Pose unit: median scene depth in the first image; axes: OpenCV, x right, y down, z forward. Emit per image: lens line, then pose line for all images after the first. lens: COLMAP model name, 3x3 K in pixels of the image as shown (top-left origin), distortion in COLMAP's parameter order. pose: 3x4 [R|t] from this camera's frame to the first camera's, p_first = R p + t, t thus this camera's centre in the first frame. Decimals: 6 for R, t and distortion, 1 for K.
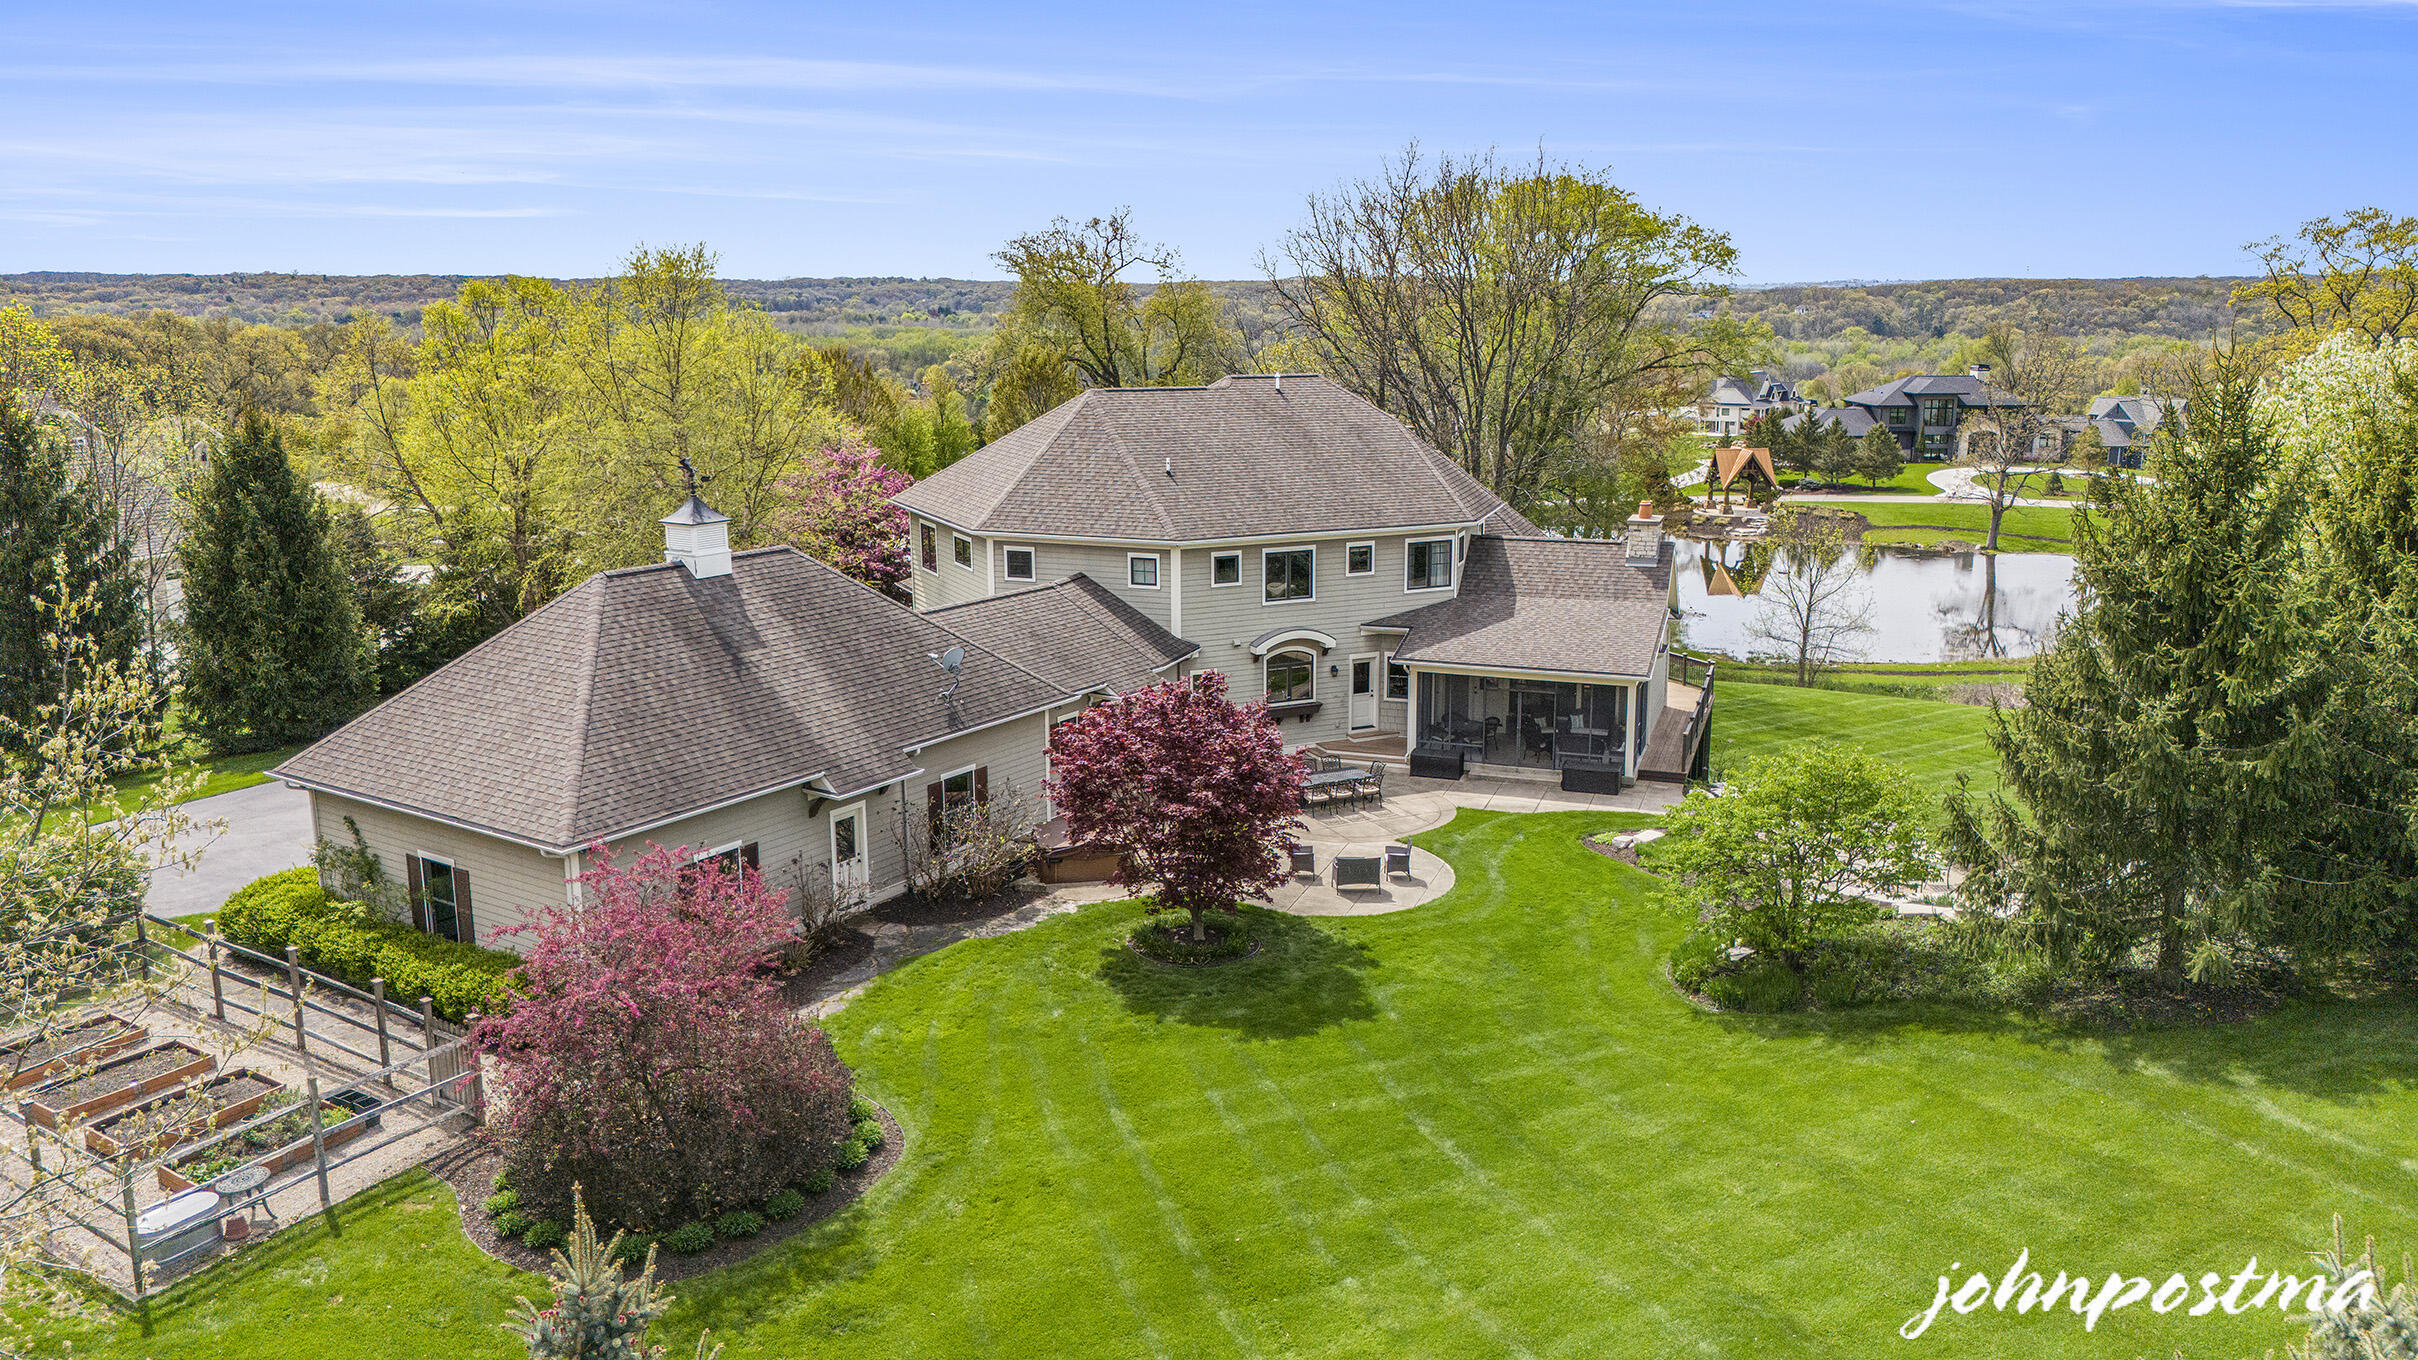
lens RADIAL K [[1751.1, 0, 1213.0], [0, 1751.1, 659.1], [0, 0, 1]] dist [0.103990, -0.155875]
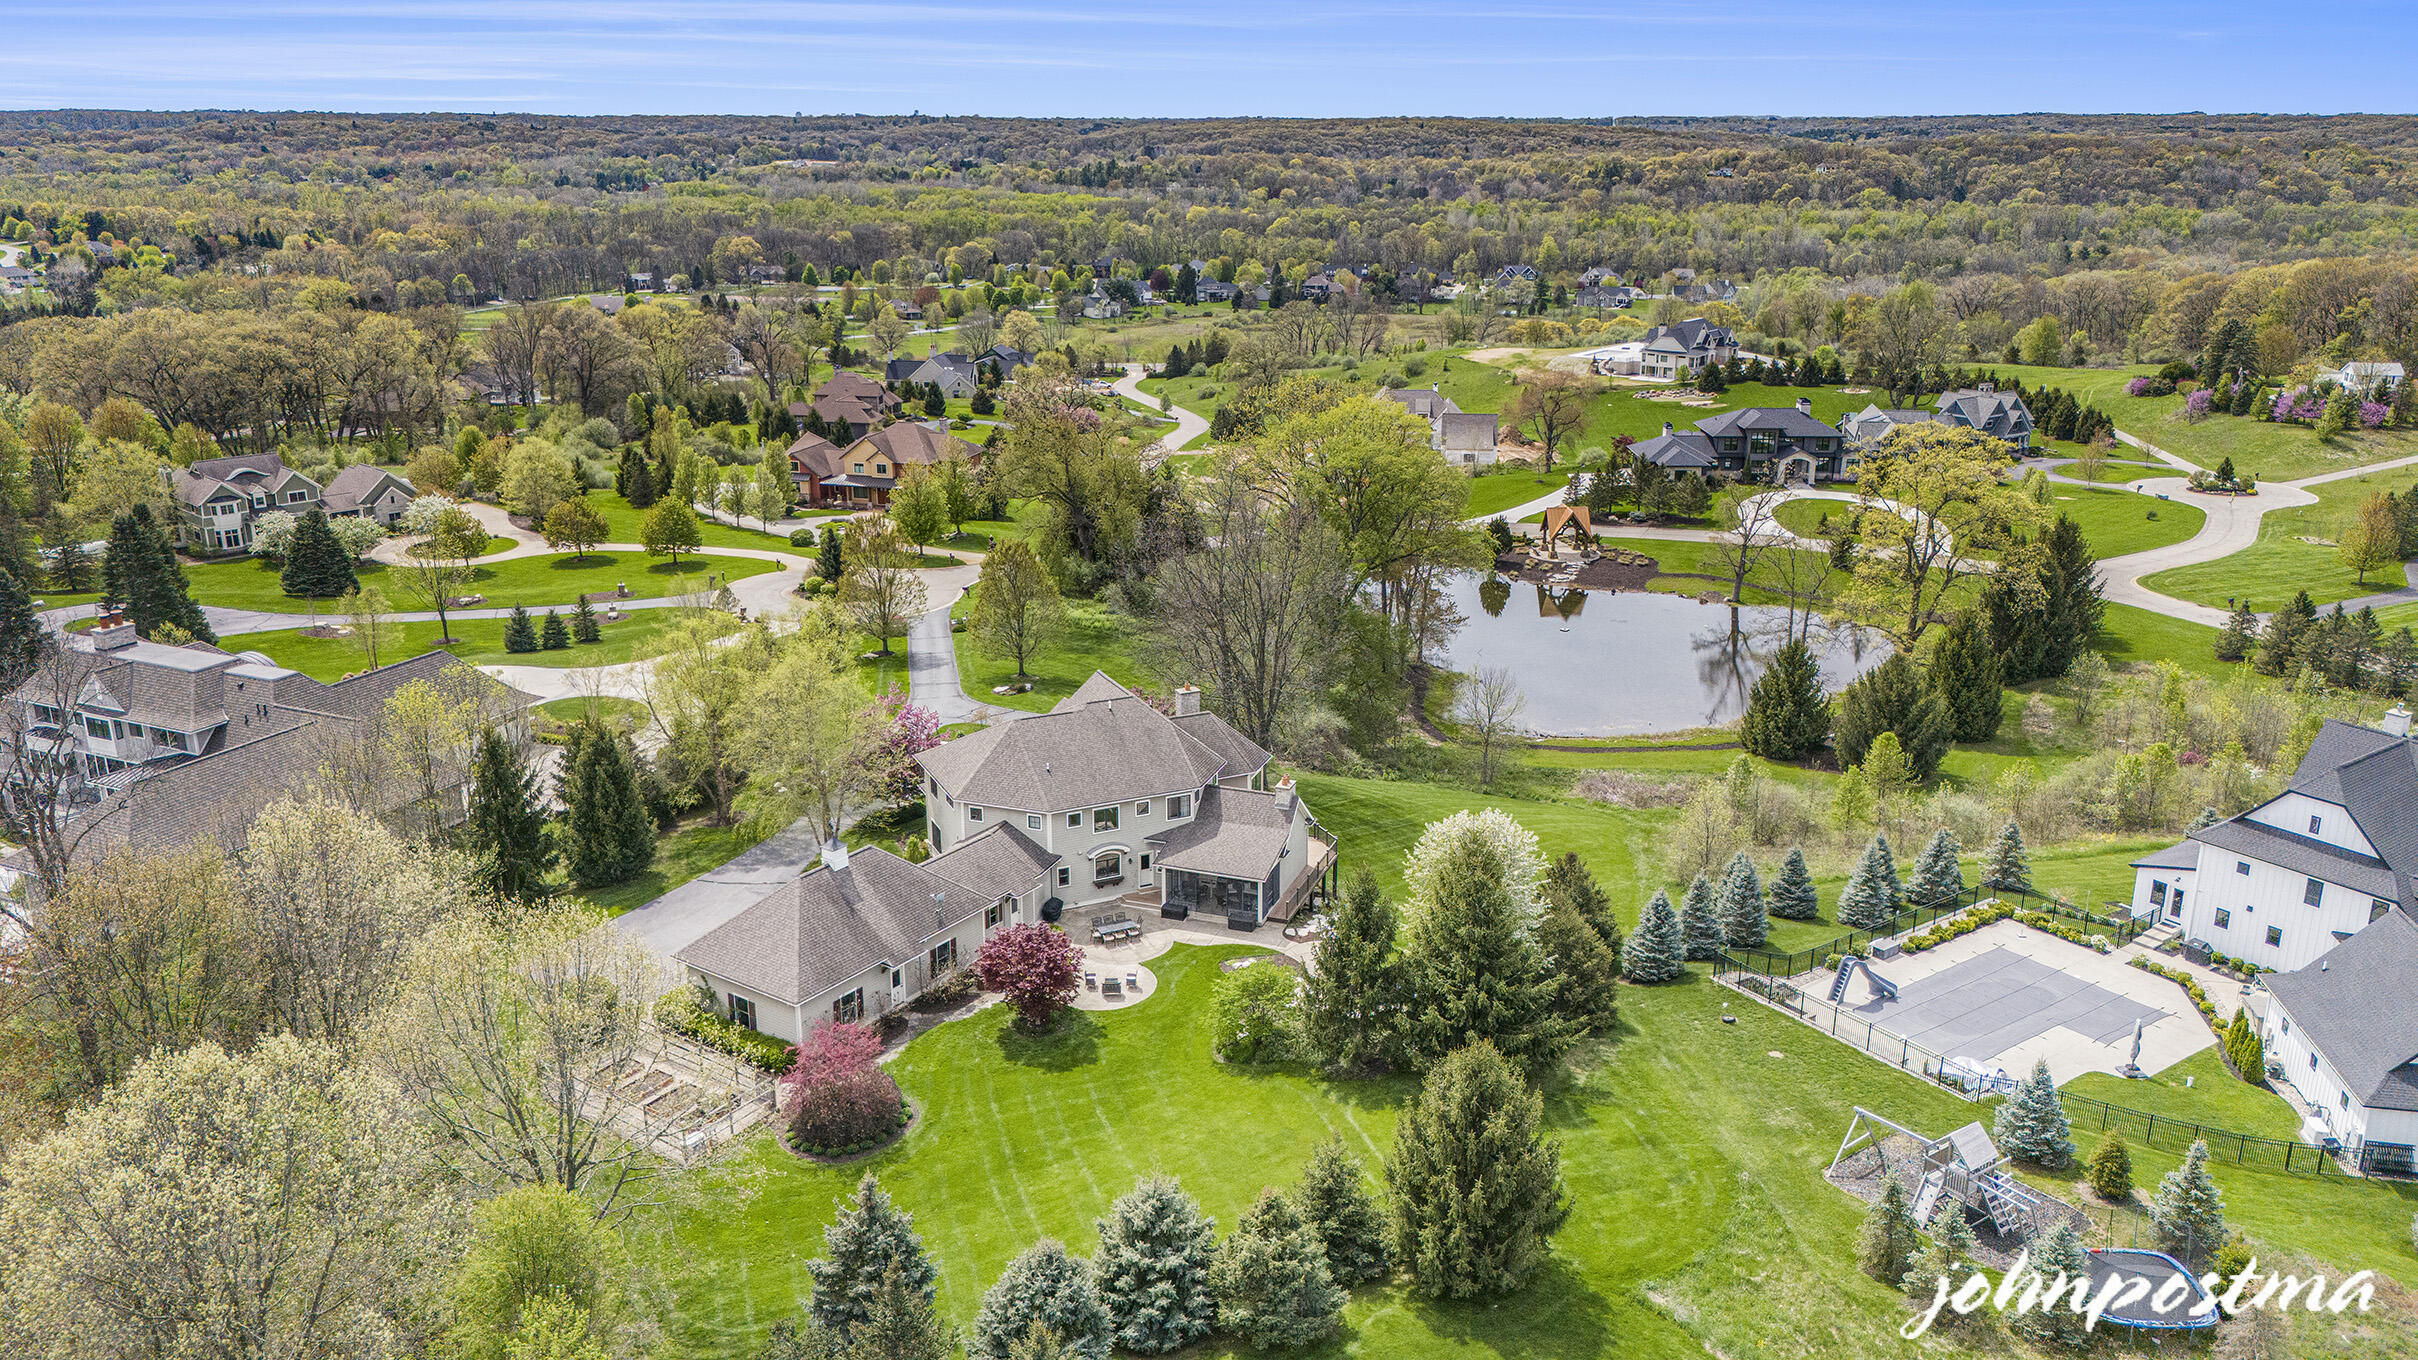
lens RADIAL K [[1751.1, 0, 1213.0], [0, 1751.1, 659.1], [0, 0, 1]] dist [0.103990, -0.155875]
pose [[0.999845, 0.011171, -0.013591, 0.191849], [-0.009866, 0.995655, 0.092591, -0.421115], [0.014566, -0.092443, 0.995611, -1.026383]]
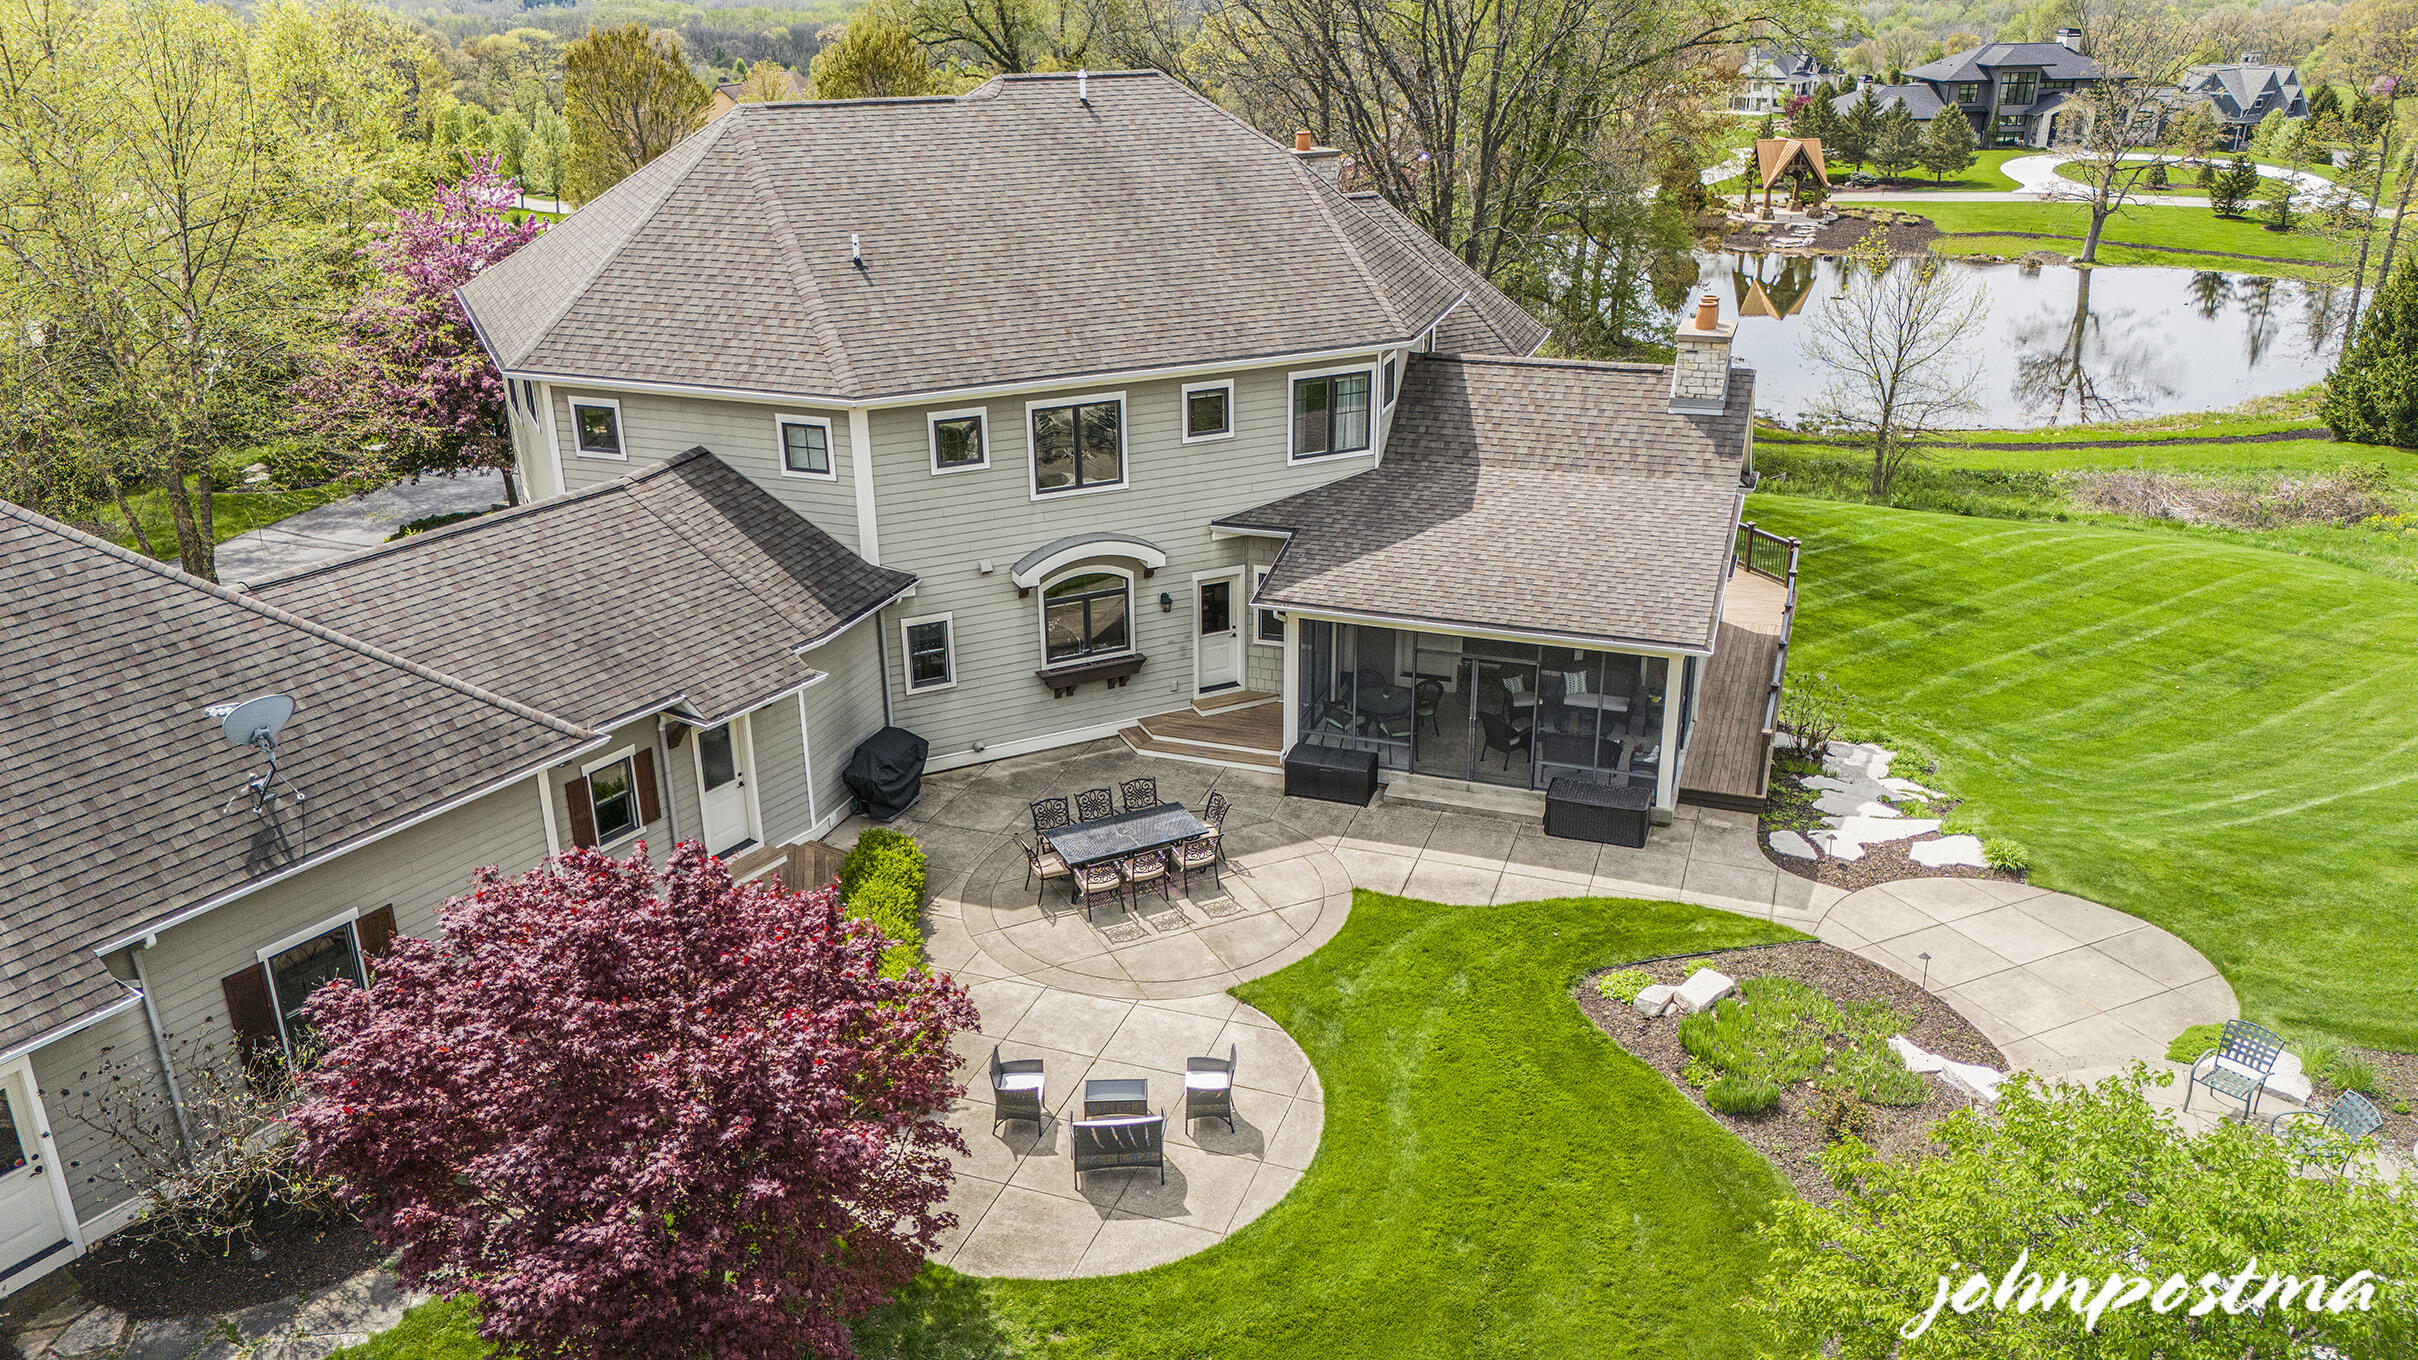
lens RADIAL K [[1763.1, 0, 1185.7], [0, 1763.1, 640.7], [0, 0, 1]] dist [0.057706, -0.004357]
pose [[0.999872, -0.003912, -0.015530, 0.085225], [0.006362, 0.986930, 0.161026, -0.075465], [0.014697, -0.161104, 0.986828, 0.414412]]
